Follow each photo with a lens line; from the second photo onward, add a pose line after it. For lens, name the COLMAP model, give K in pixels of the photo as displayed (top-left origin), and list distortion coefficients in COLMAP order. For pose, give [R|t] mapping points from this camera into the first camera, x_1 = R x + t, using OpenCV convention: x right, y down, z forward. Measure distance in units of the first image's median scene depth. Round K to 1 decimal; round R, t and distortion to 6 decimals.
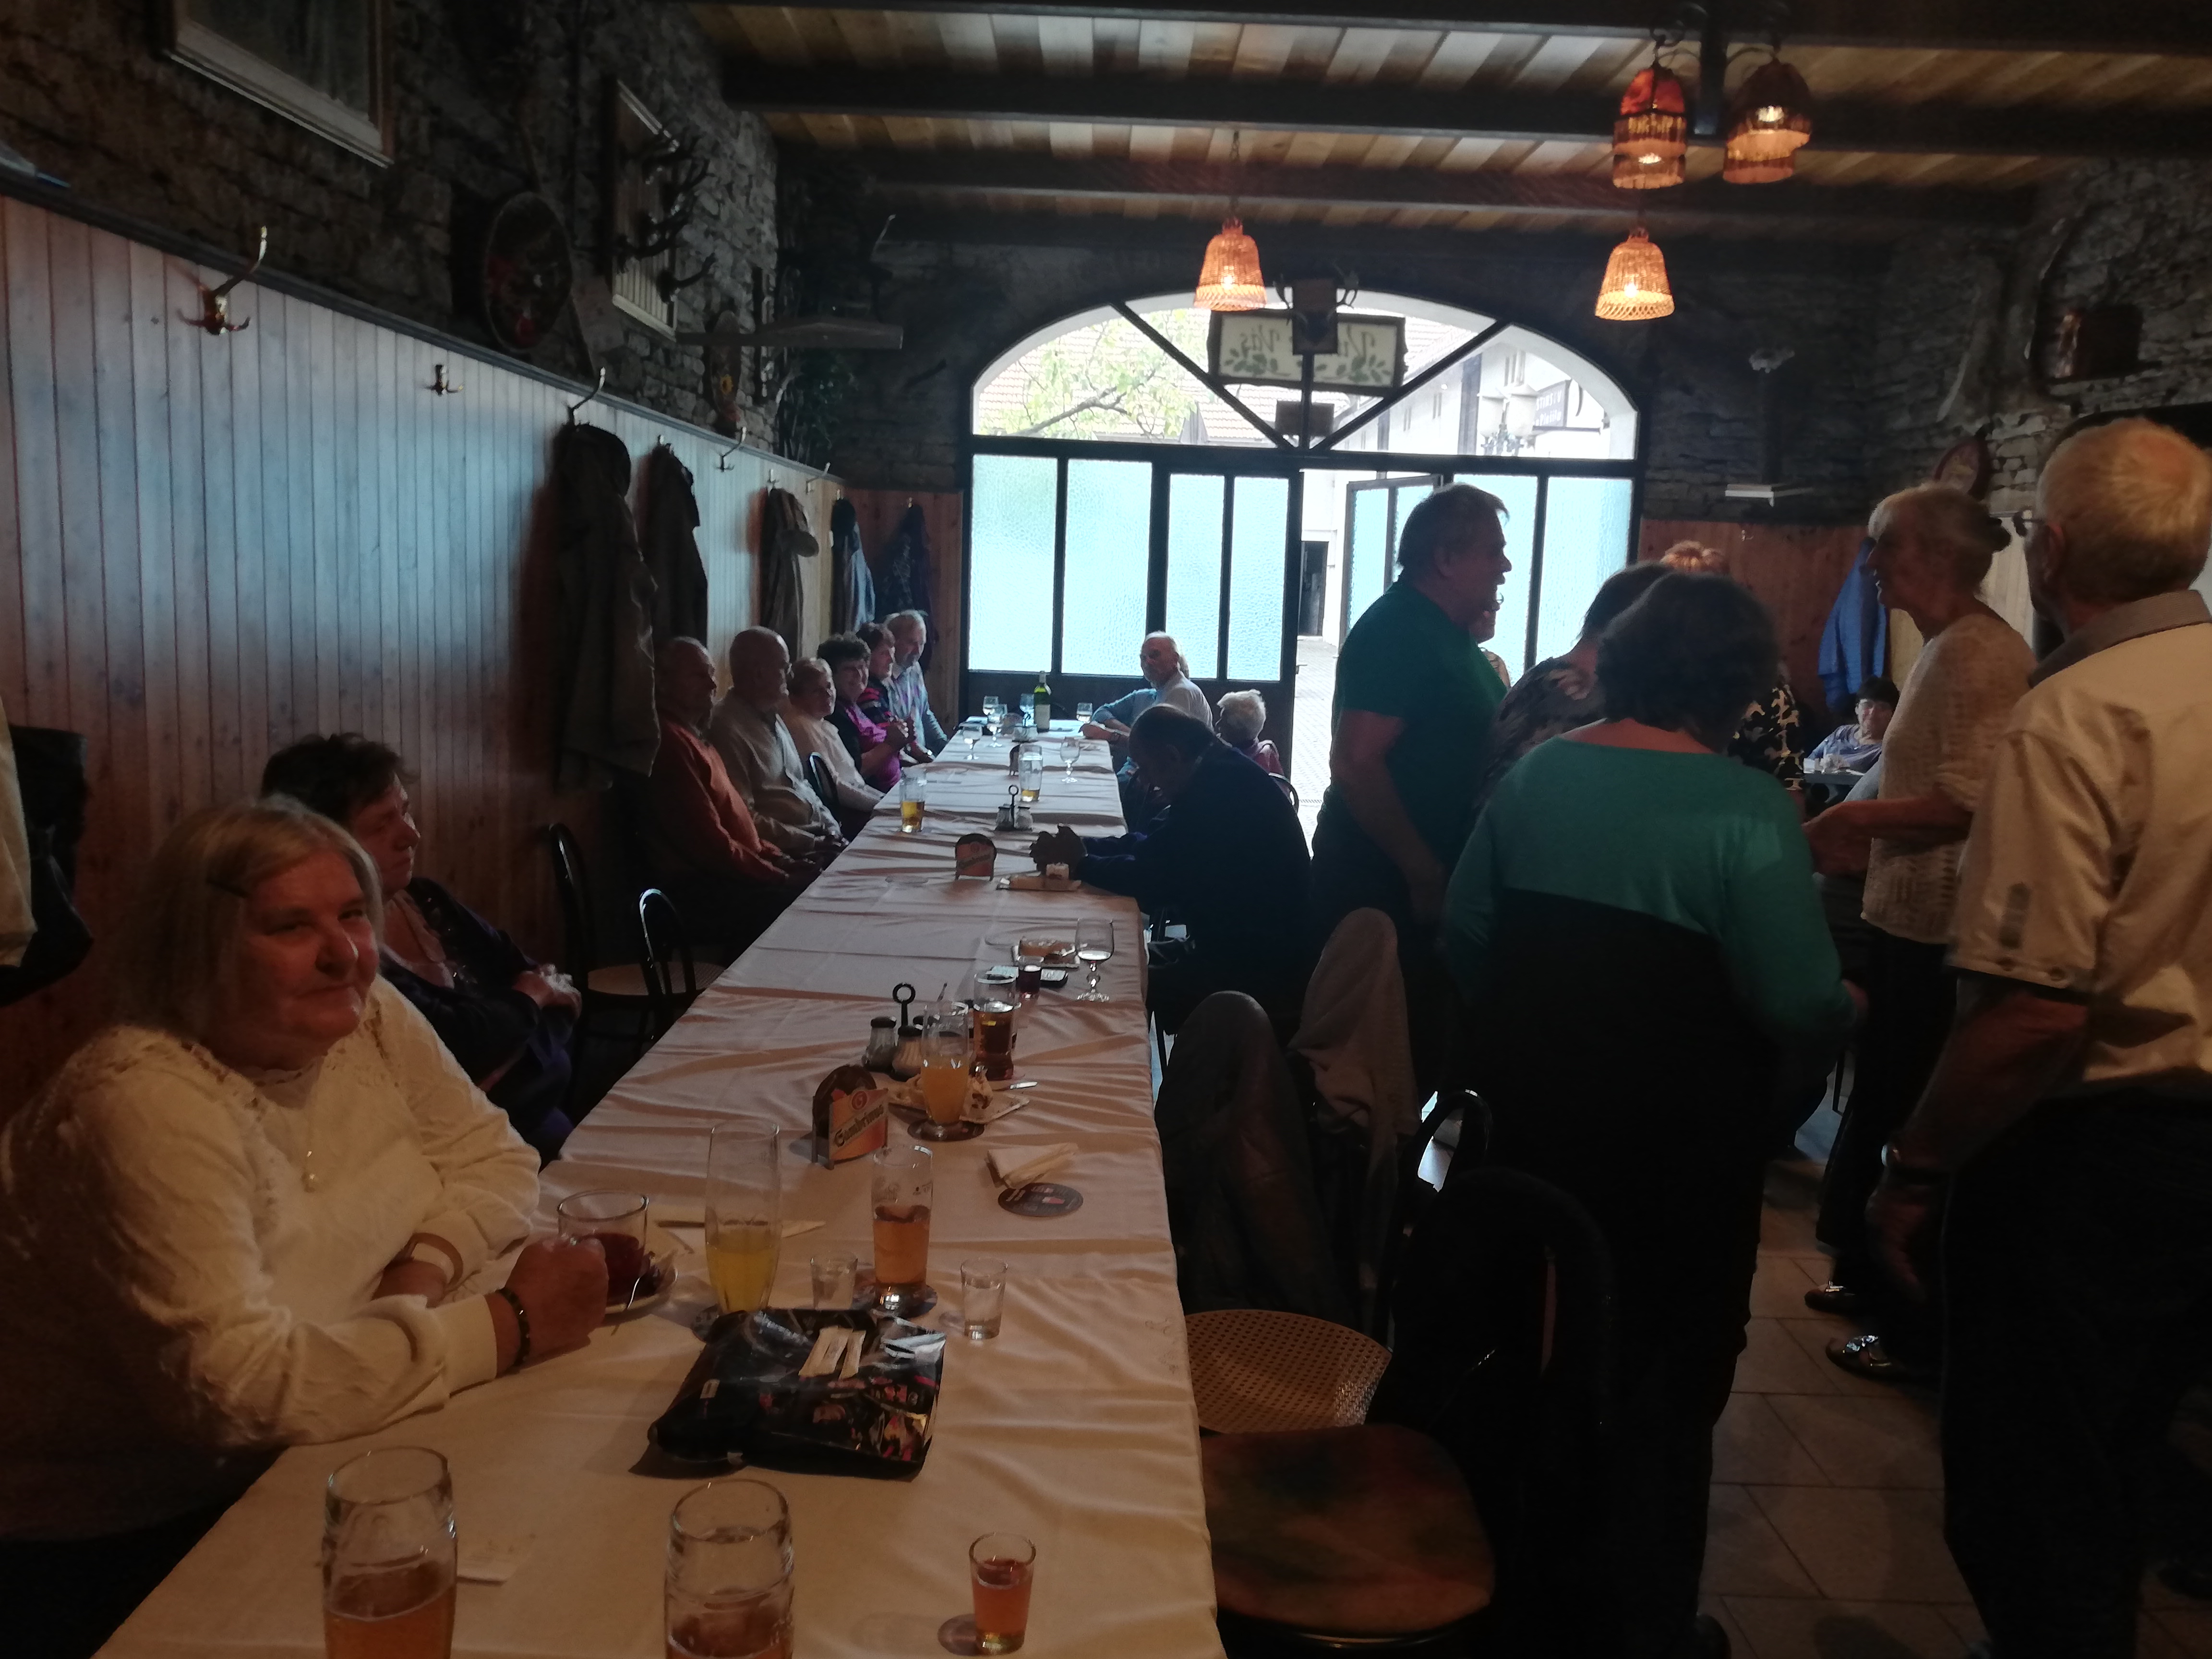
lens RADIAL K [[1660.5, 0, 1131.6], [0, 1660.5, 800.9], [0, 0, 1]] dist [0.016892, -0.021520]
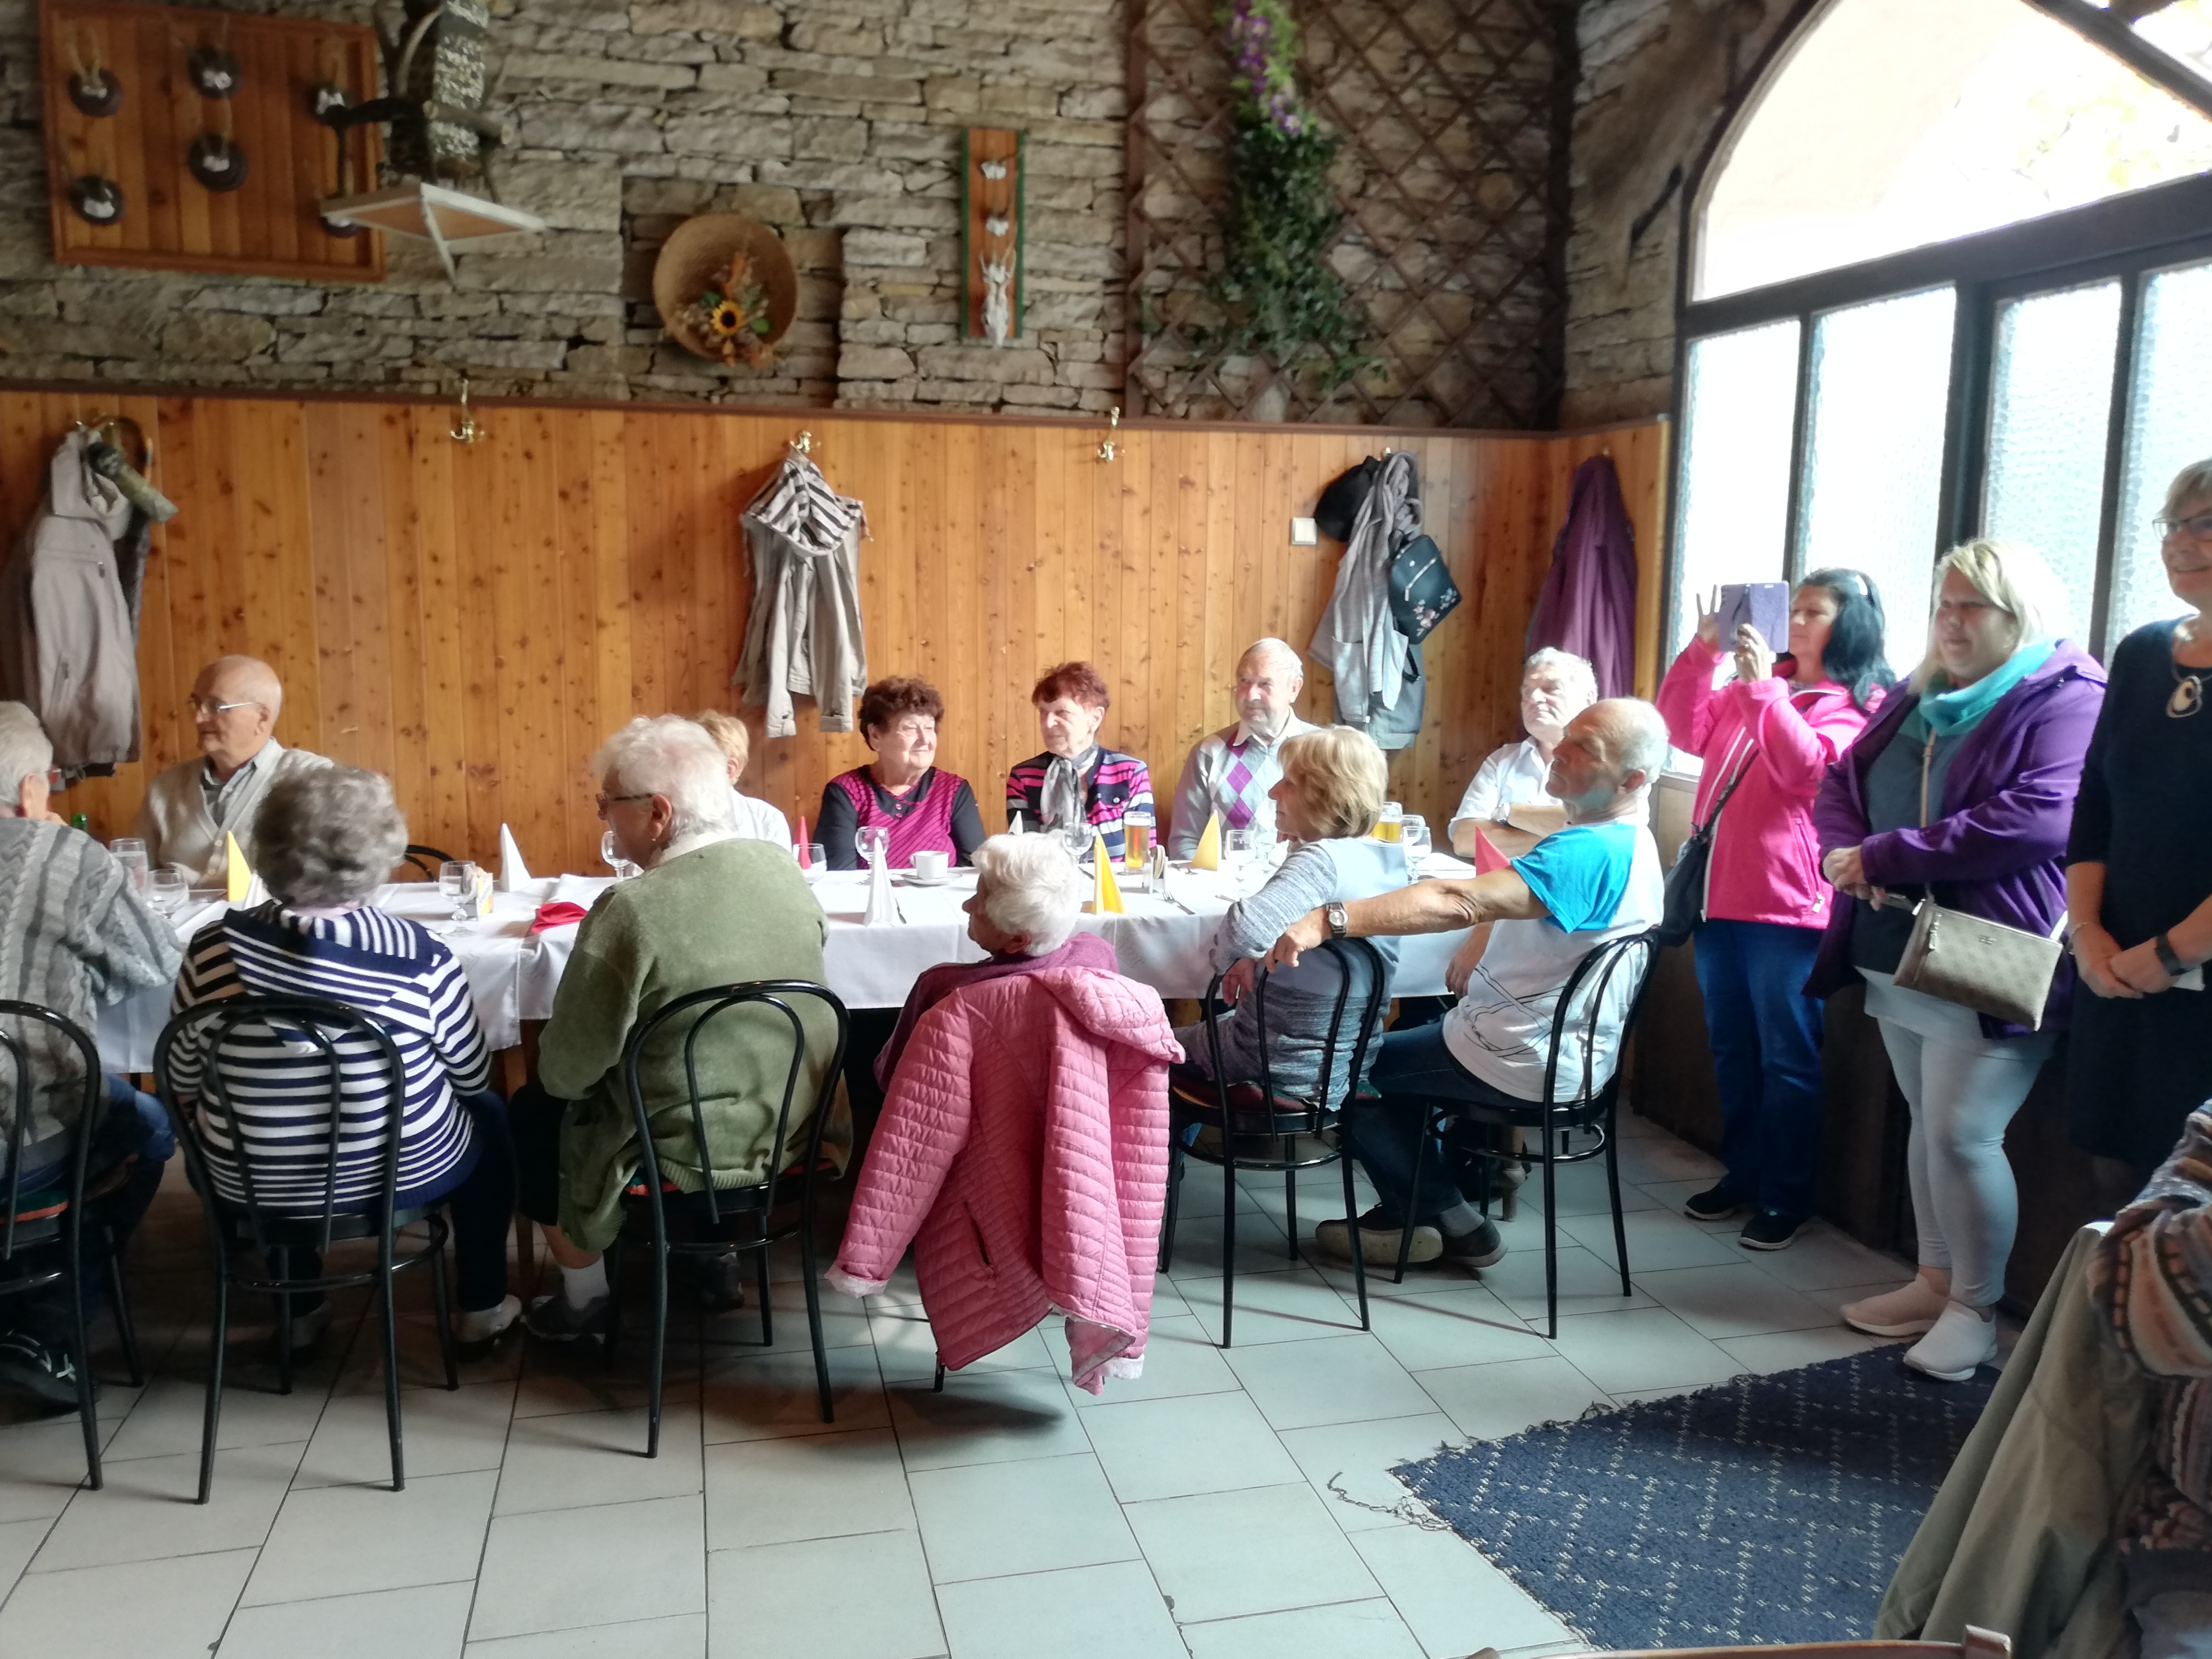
lens RADIAL K [[1660.5, 0, 1112.4], [0, 1660.5, 804.8], [0, 0, 1]] dist [0.016892, -0.021520]
pose [[0.219306, 0.091682, -0.971339, 0.366971], [-0.133549, 0.989025, 0.063199, -0.078861], [0.966473, 0.115861, 0.229144, 0.730101]]
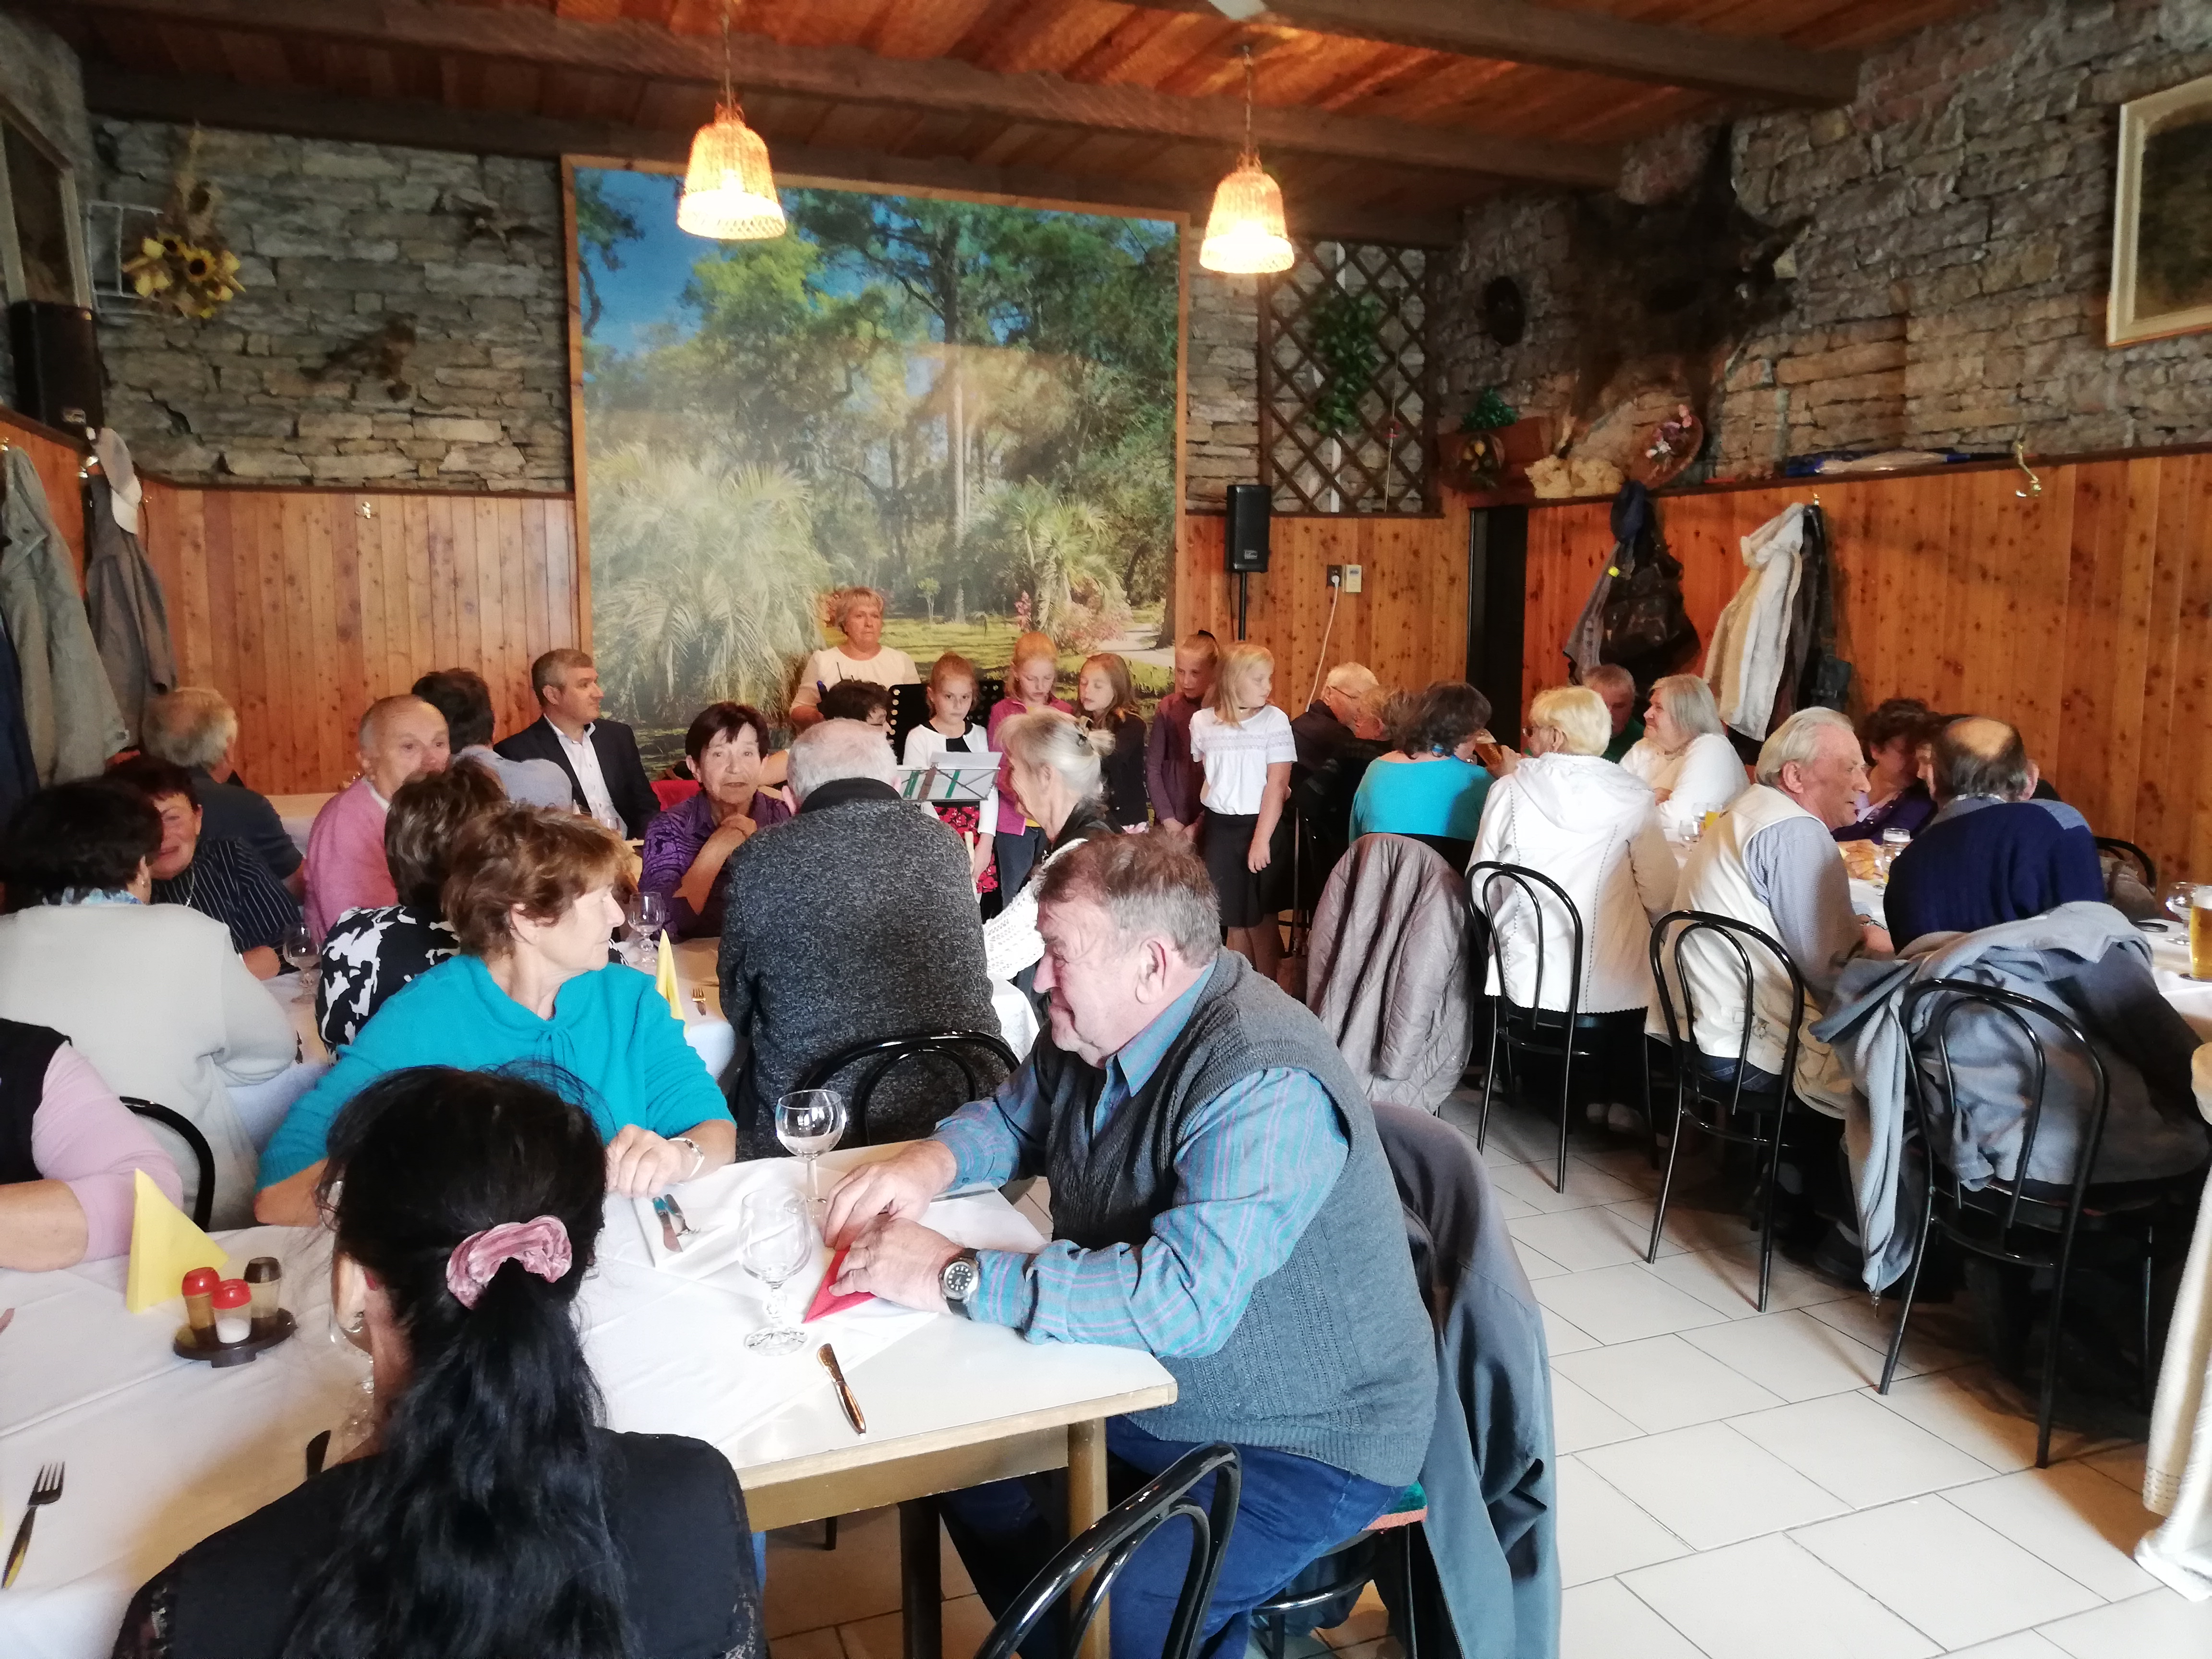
lens RADIAL K [[1660.5, 0, 1122.5], [0, 1660.5, 803.9], [0, 0, 1]] dist [0.016892, -0.021520]
pose [[-0.937605, -0.003492, -0.347686, 0.330880], [-0.089009, 0.969041, 0.230297, -0.076733], [0.336118, 0.246875, -0.908888, 0.692201]]
